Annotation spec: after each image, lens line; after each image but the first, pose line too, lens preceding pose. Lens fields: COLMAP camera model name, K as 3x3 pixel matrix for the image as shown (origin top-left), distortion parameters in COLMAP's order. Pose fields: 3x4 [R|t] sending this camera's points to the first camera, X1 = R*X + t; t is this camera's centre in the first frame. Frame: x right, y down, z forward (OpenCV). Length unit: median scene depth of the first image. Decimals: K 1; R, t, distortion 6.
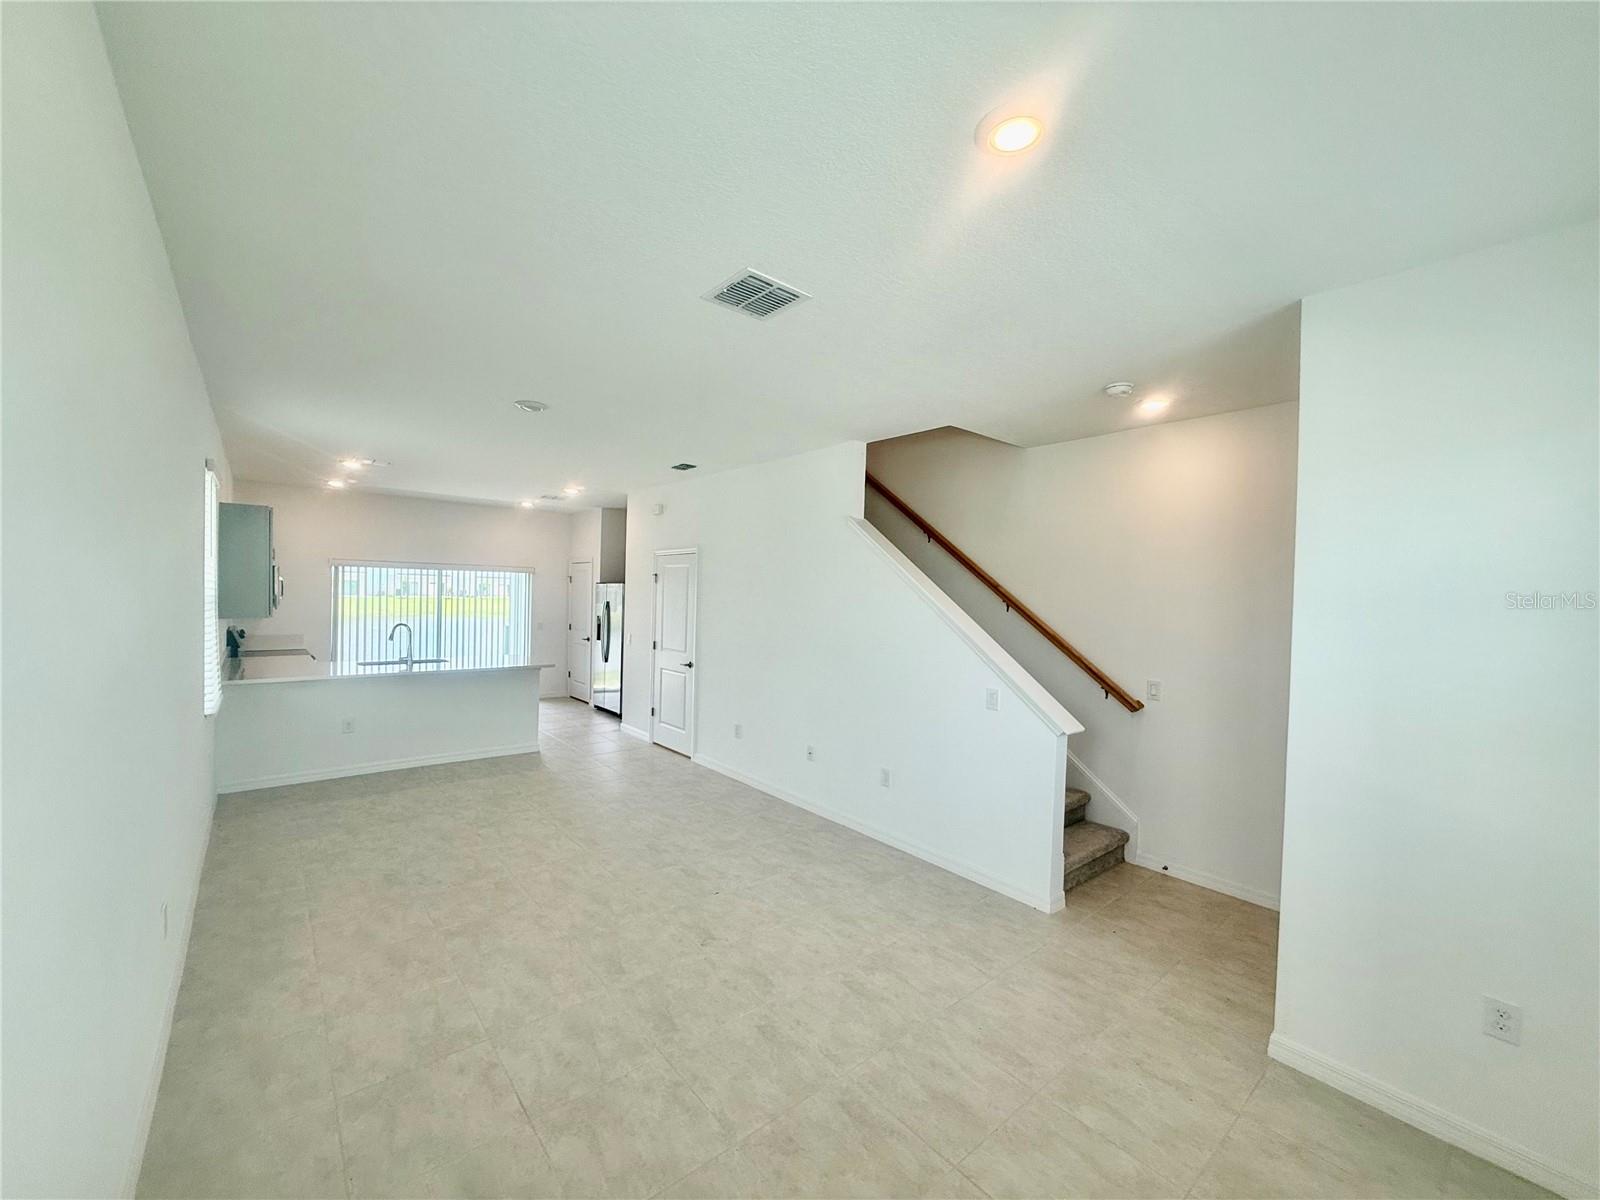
lens RADIAL K [[651.0, 0, 800.0], [0, 651.0, 600.0], [0, 0, 1]] dist [0.000387, 0.000000]
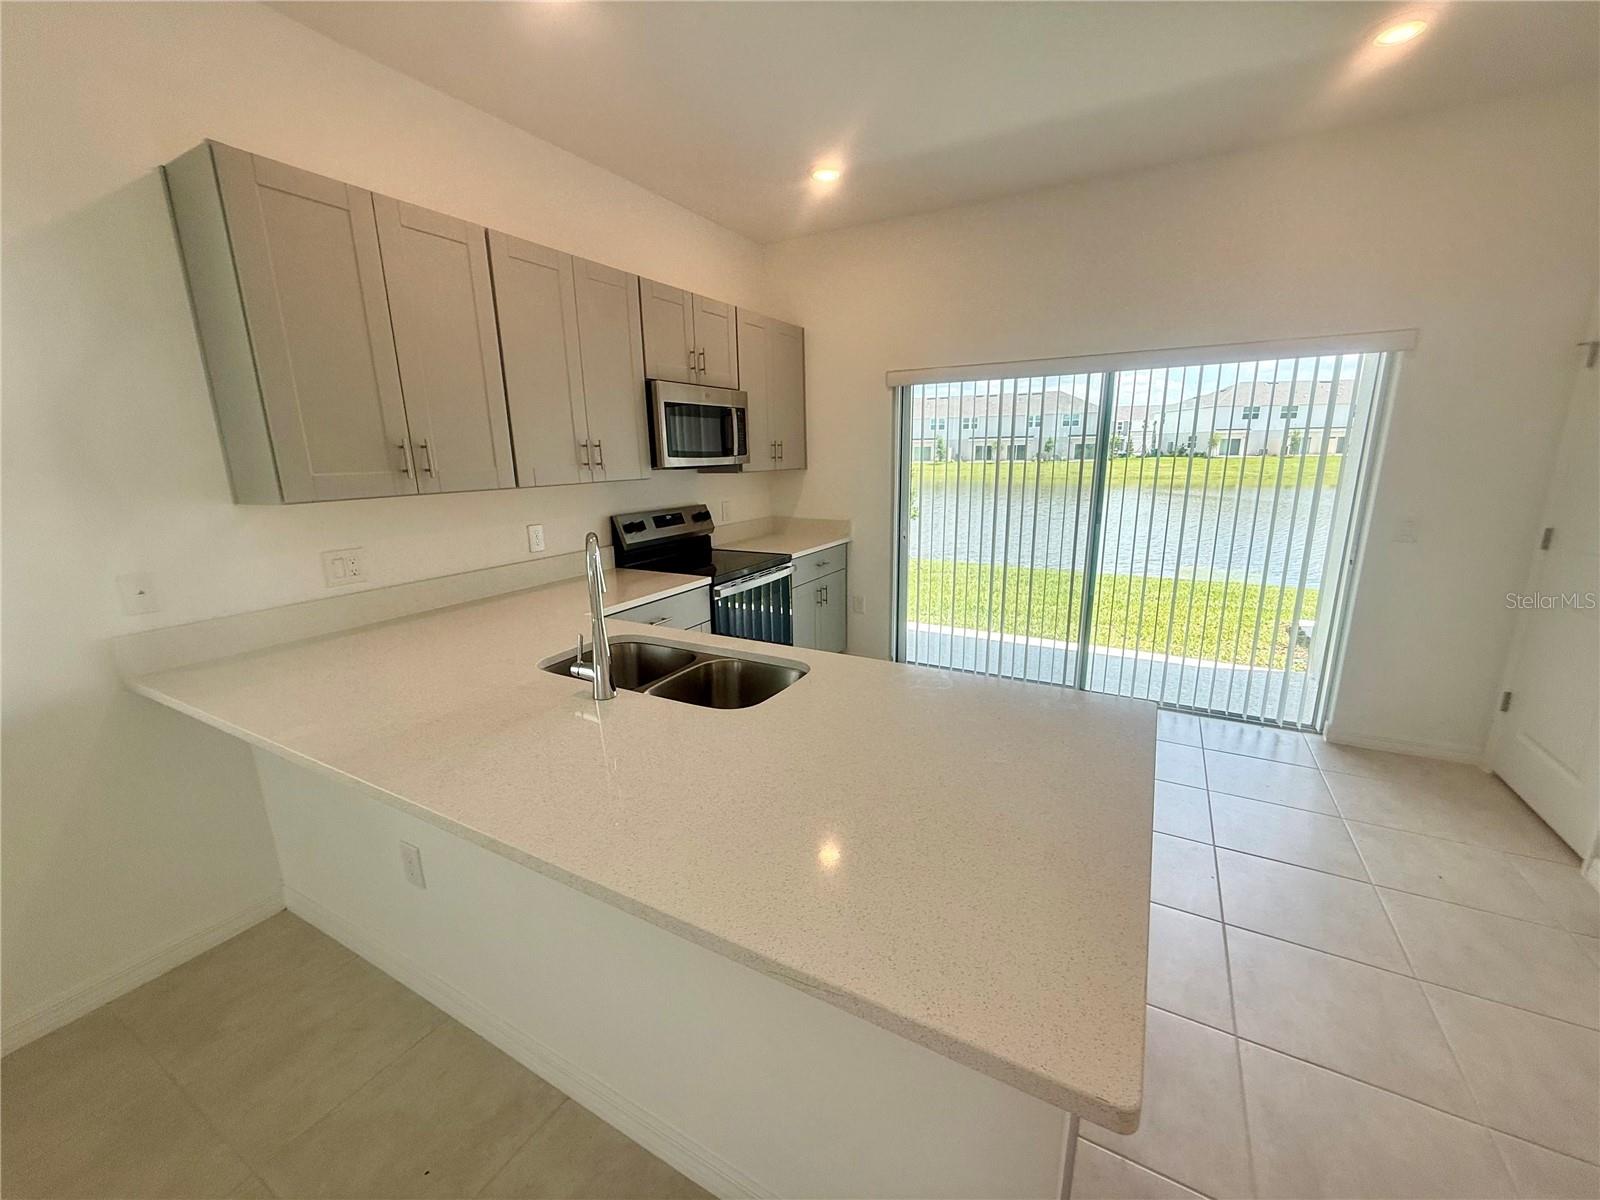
lens RADIAL K [[638.2, 0, 794.9], [0, 638.2, 602.4], [0, 0, 1]] dist [0.000199, -0.000047]
pose [[0.334629, 0.184166, -0.924179, -0.405611], [0.018366, 0.979256, 0.201792, 0.016166], [0.942171, -0.084499, 0.324305, 1.214870]]
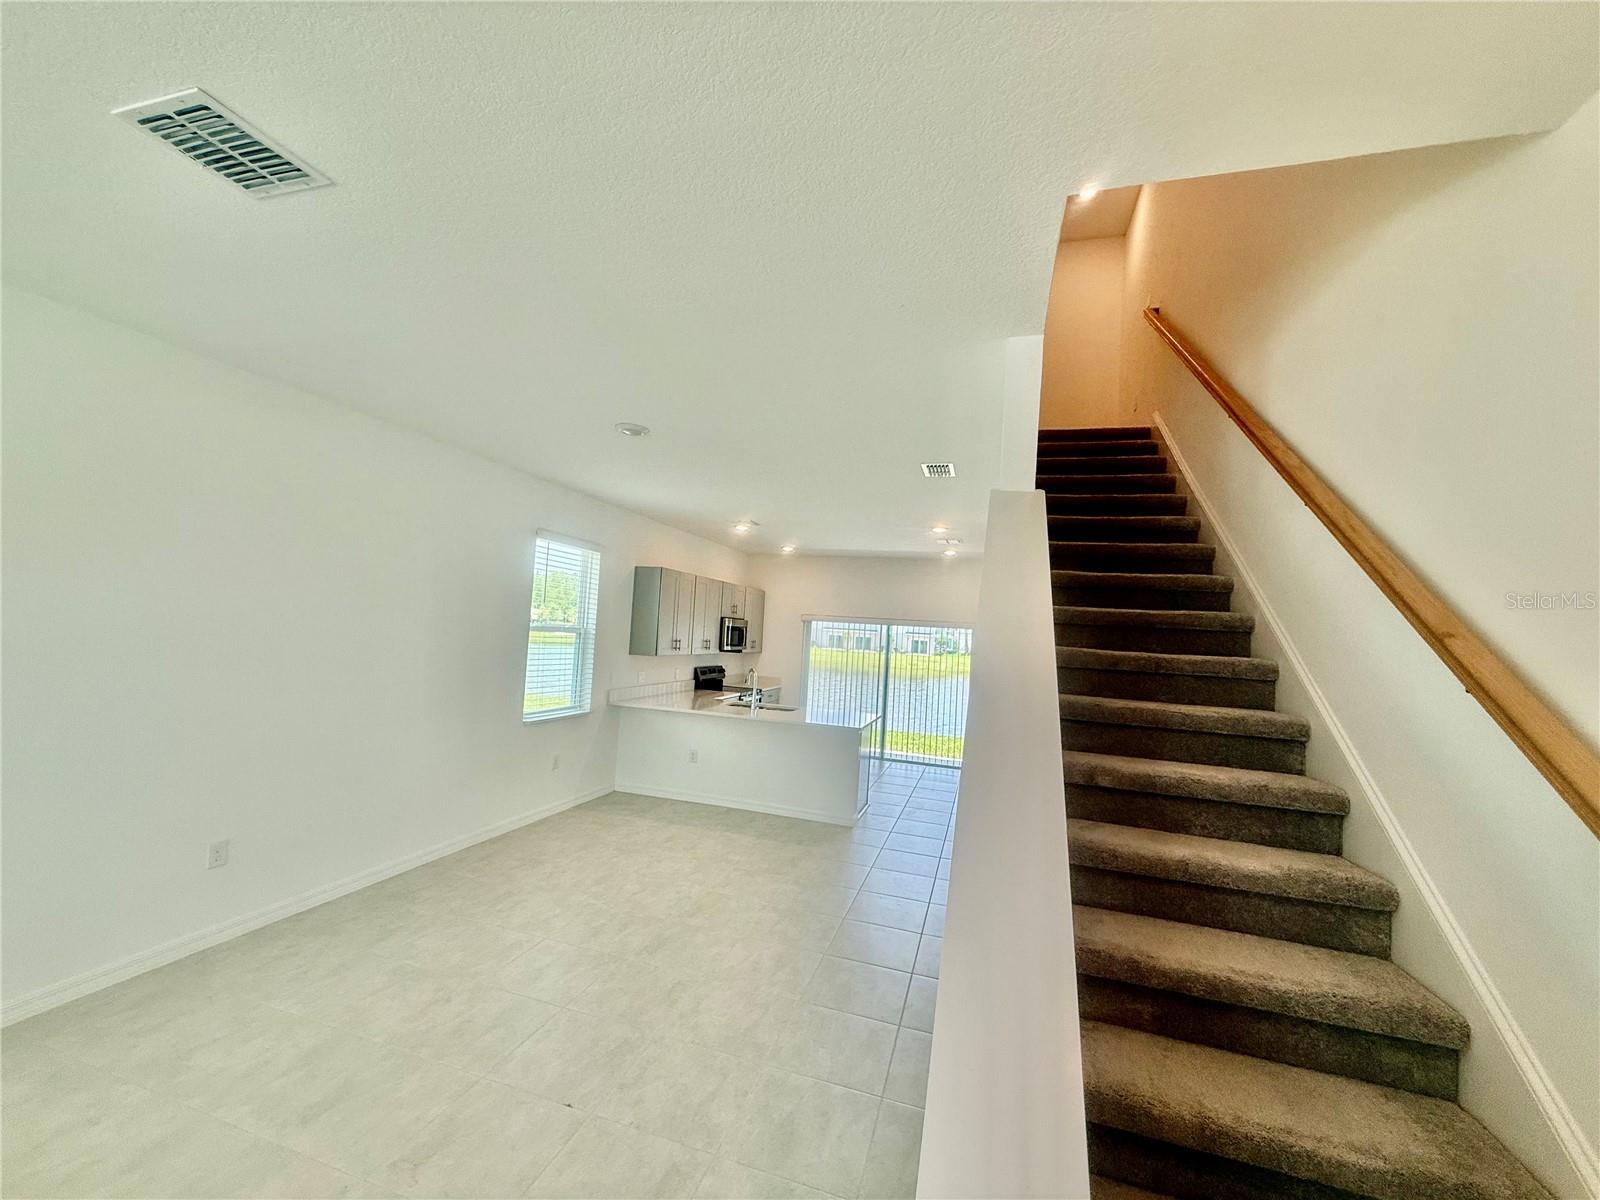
lens RADIAL K [[638.2, 0, 794.9], [0, 638.2, 602.4], [0, 0, 1]] dist [0.000199, -0.000047]
pose [[0.531080, -0.033651, -0.846653, 0.395692], [-0.055139, 0.995721, -0.074163, 0.000382], [0.845525, 0.086070, 0.526952, 0.615220]]
